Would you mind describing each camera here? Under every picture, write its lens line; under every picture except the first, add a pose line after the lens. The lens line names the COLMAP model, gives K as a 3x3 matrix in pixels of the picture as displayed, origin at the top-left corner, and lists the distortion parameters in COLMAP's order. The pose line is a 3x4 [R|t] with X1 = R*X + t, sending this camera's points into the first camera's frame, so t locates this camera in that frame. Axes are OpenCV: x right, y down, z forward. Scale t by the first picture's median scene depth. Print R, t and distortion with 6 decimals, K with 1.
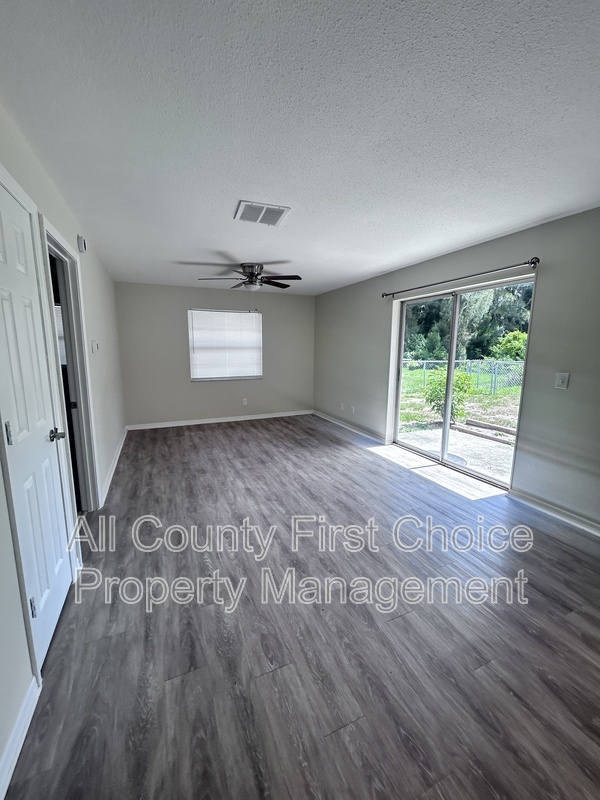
lens RADIAL K [[325.2, 0, 305.8], [0, 325.2, 405.8], [0, 0, 1]] dist [0.002114, -0.000631]
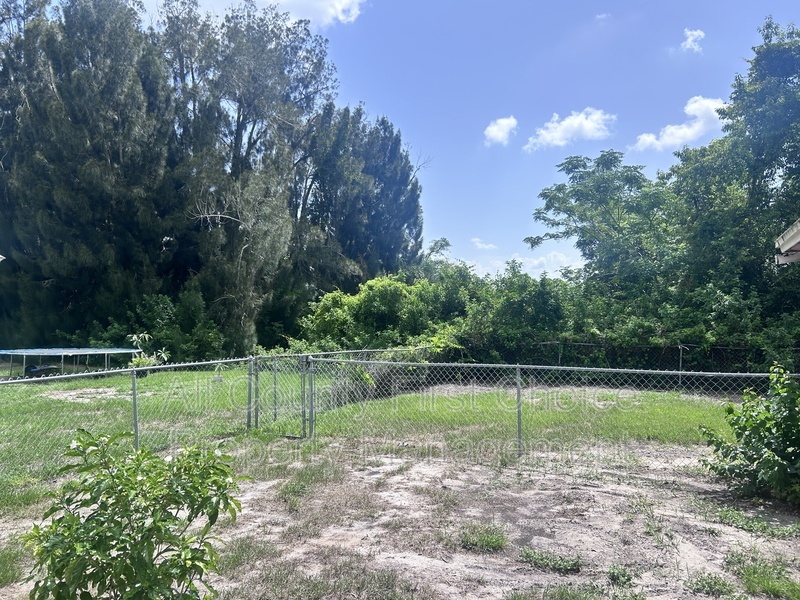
lens RADIAL K [[605.0, 0, 402.4], [0, 605.0, 305.0], [0, 0, 1]] dist [0.049055, -0.052671]
pose [[0.779560, -0.002318, 0.626323, 0.075218], [0.127804, 0.979542, -0.155448, -0.026449], [-0.613149, 0.201228, 0.763908, 0.124116]]
